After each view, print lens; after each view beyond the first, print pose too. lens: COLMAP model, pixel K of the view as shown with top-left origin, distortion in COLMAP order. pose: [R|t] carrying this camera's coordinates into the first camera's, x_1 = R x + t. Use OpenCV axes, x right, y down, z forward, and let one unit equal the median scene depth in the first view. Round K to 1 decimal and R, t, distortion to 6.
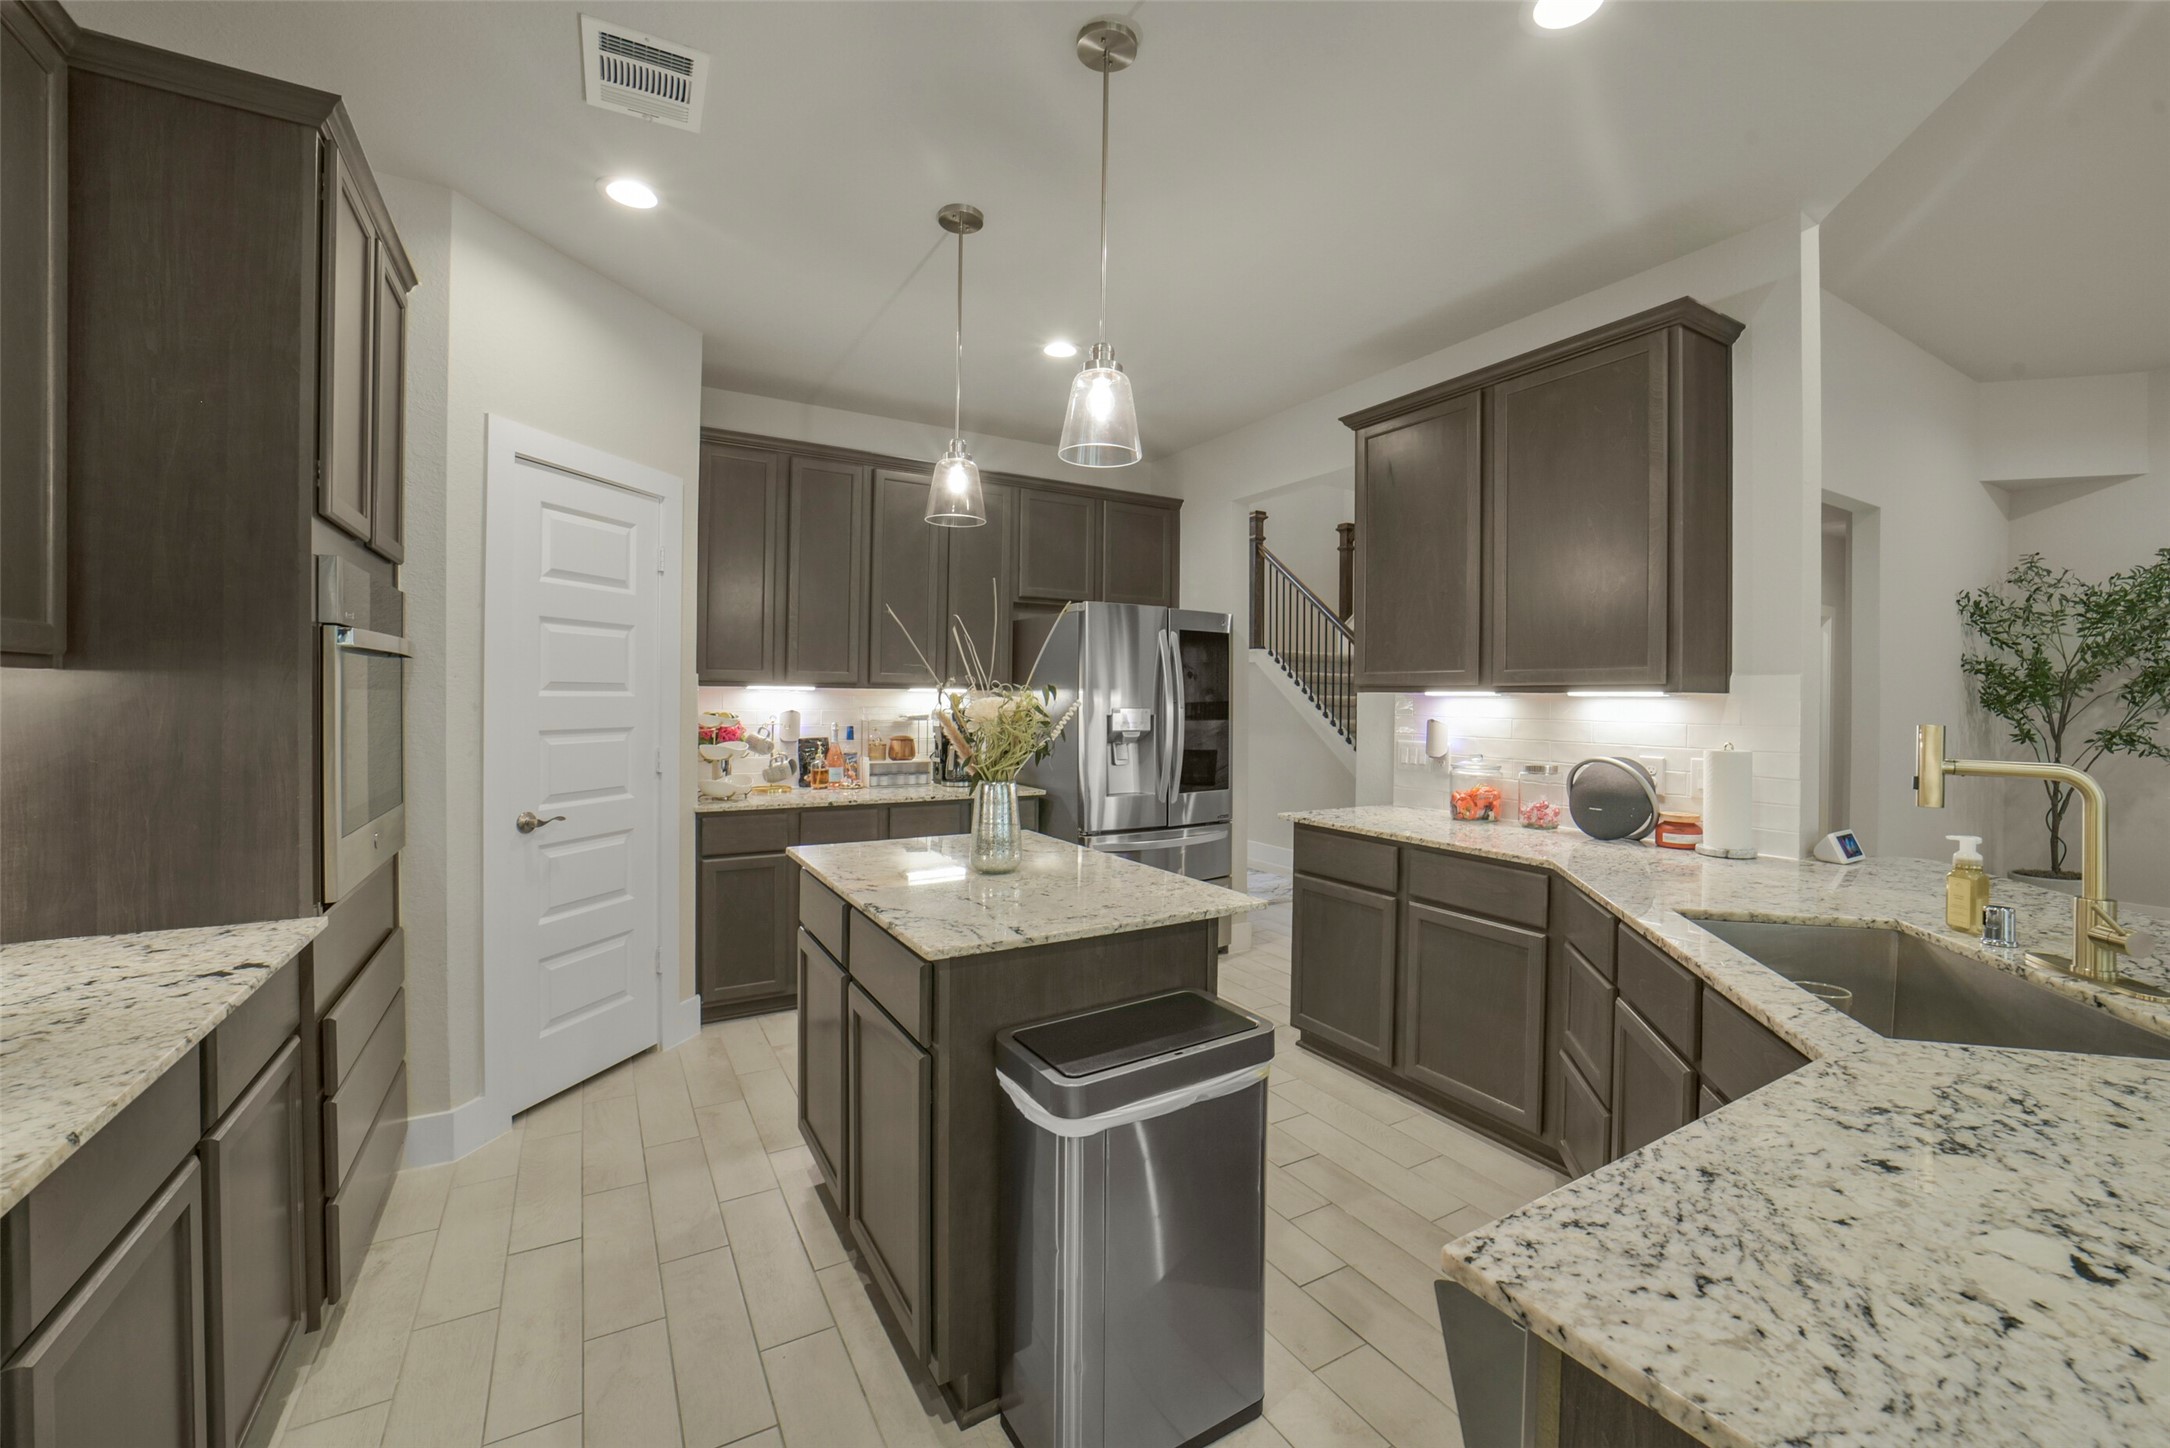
lens RADIAL K [[870.9, 0, 1093.7], [0, 870.9, 696.7], [0, 0, 1]] dist [-0.024965, 0.004638]
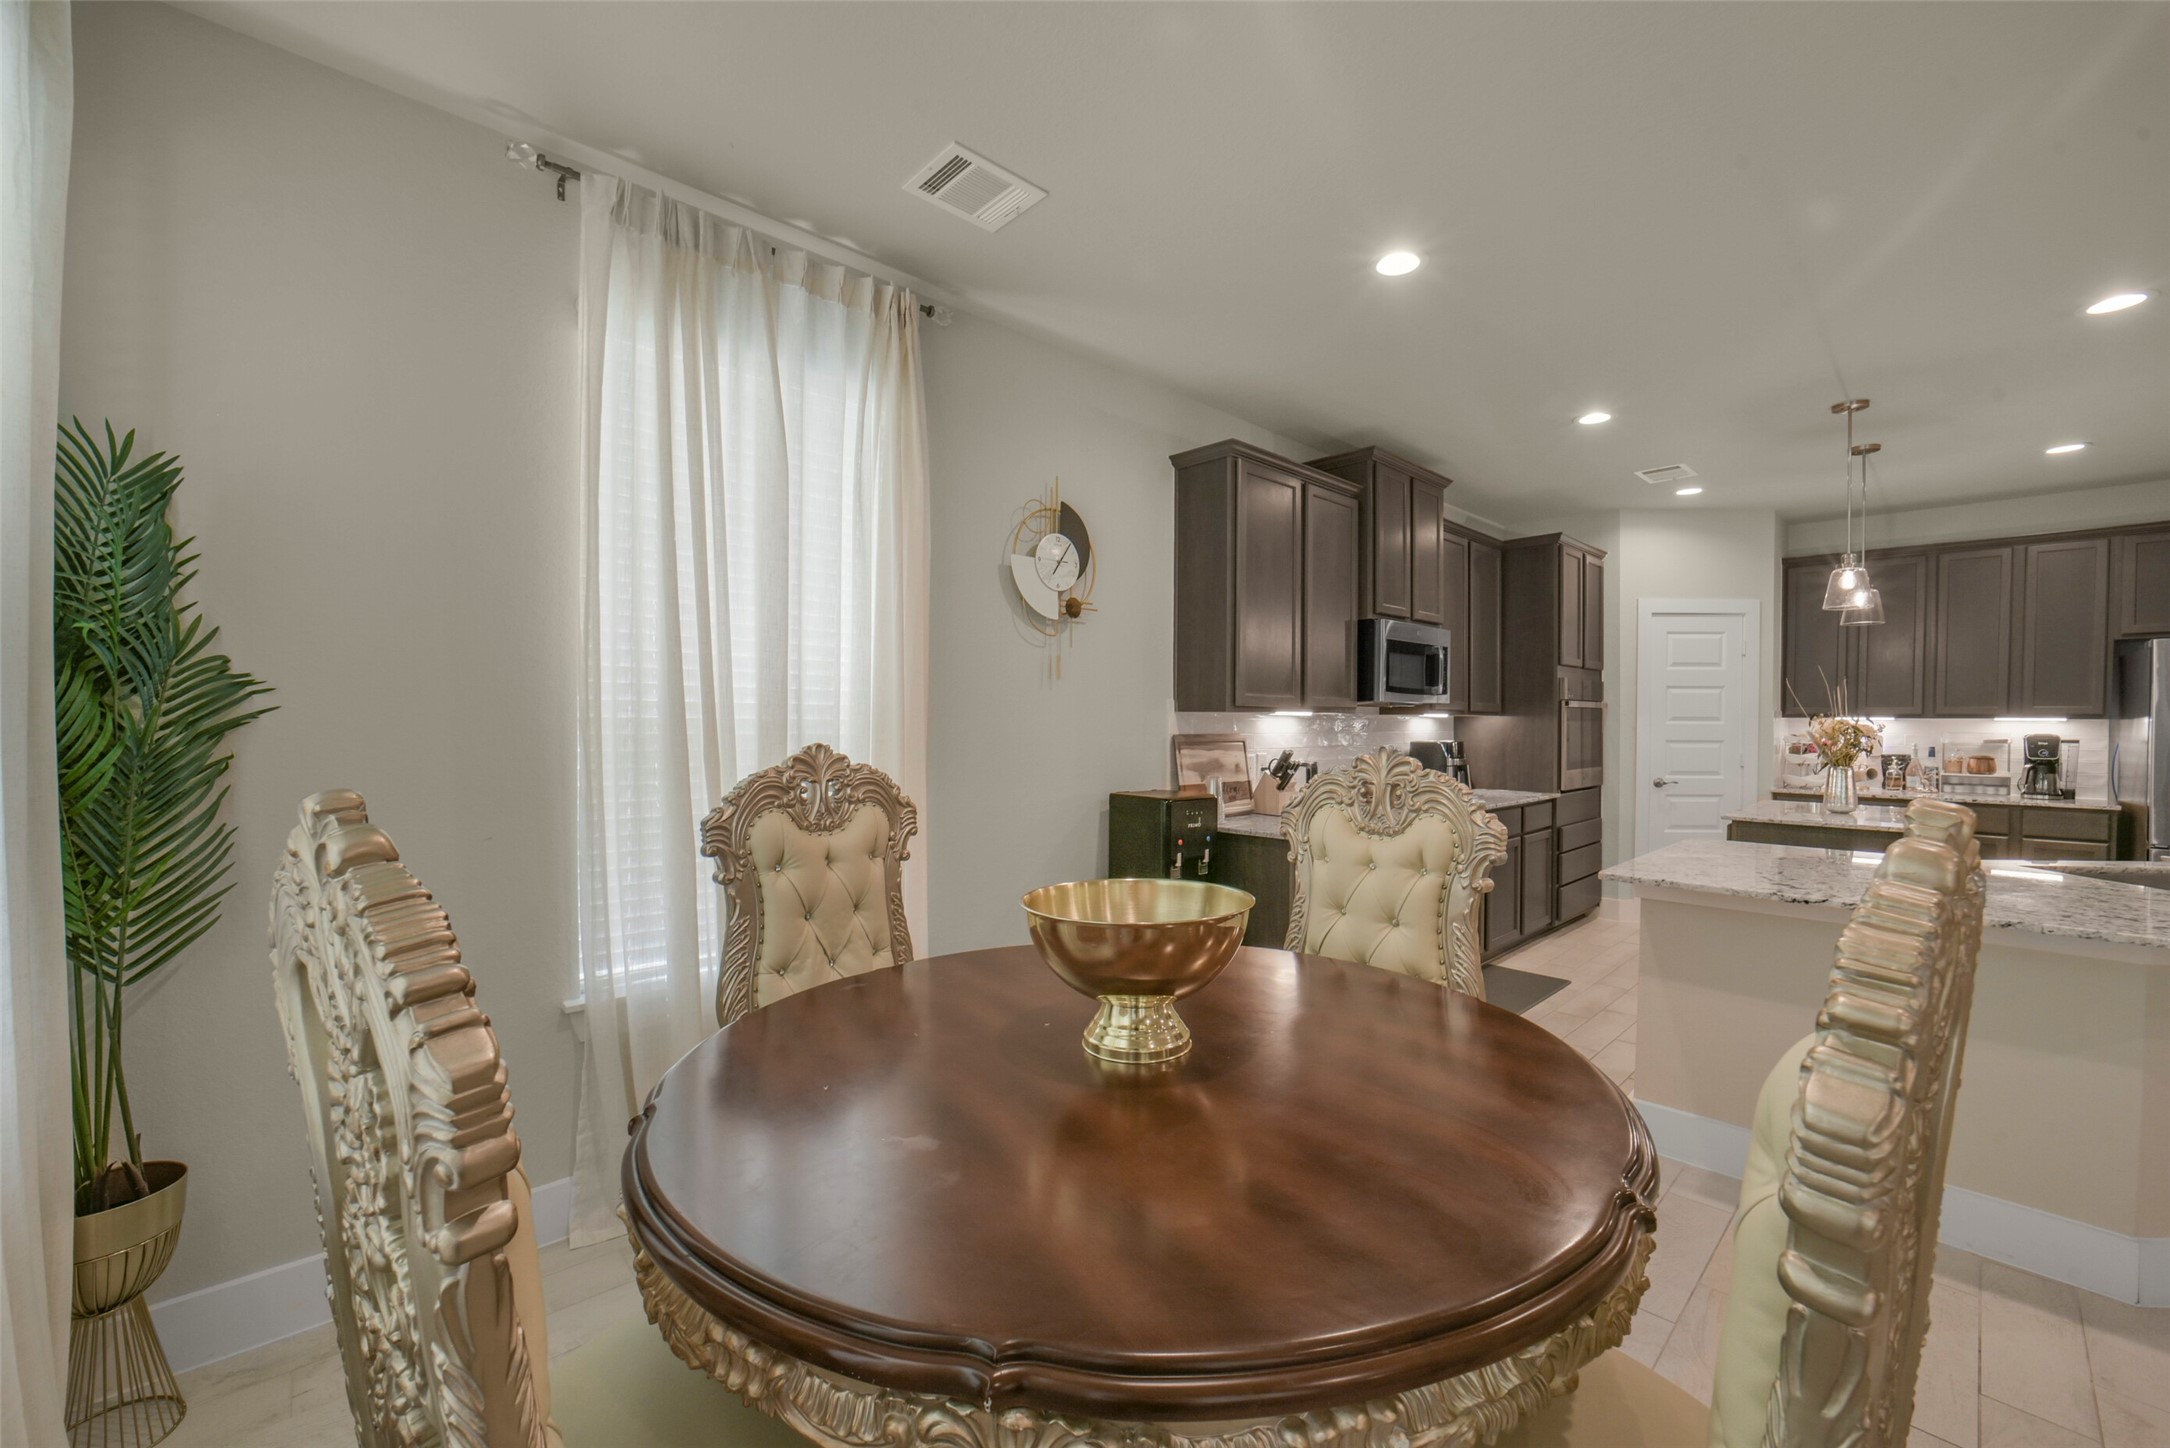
lens RADIAL K [[870.9, 0, 1100.1], [0, 870.9, 734.3], [0, 0, 1]] dist [-0.024965, 0.004638]
pose [[0.229377, 0.007829, -0.973306, 0.944571], [-0.000383, 0.999968, 0.007953, 0.007333], [0.973337, -0.001451, 0.229373, -0.718351]]
